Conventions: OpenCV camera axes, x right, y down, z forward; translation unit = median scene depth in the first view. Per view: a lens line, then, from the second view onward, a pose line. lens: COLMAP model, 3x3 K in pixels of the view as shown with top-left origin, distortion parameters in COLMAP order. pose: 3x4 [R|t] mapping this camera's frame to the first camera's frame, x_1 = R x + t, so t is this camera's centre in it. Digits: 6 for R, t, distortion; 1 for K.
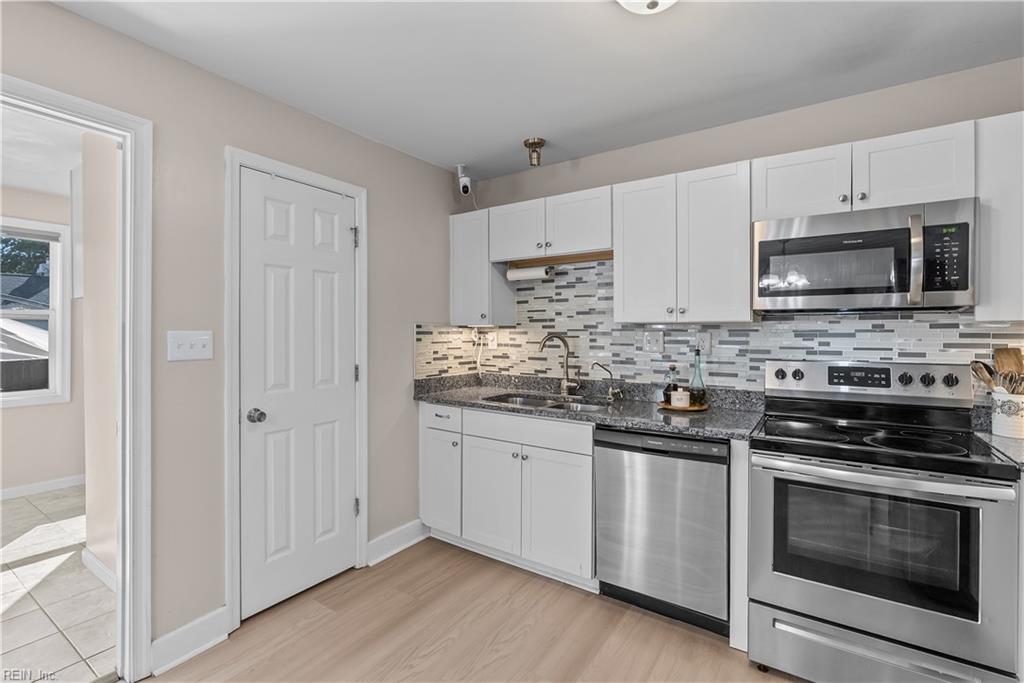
lens RADIAL K [[466.5, 0, 513.6], [0, 466.5, 336.9], [0, 0, 1]] dist [-0.002404, -0.000456]
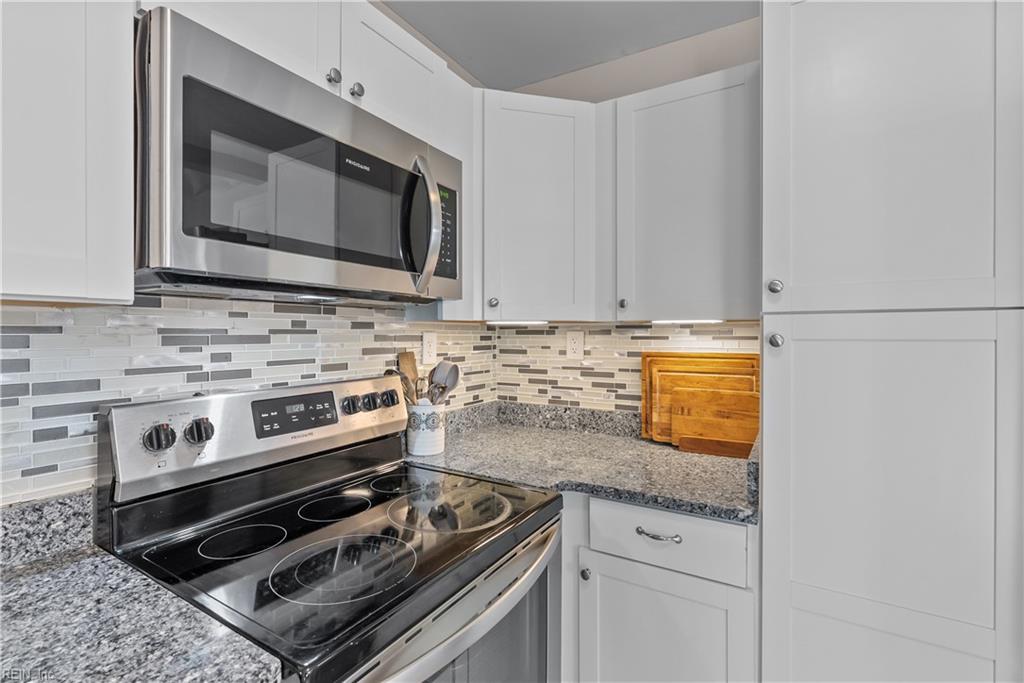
lens RADIAL K [[466.5, 0, 512.9], [0, 466.5, 336.8], [0, 0, 1]] dist [-0.002404, -0.000456]
pose [[-0.051385, -0.008928, 0.998639, 0.161169], [0.006834, 0.999933, 0.009291, -0.009825], [-0.998656, 0.007302, -0.051320, 0.751213]]
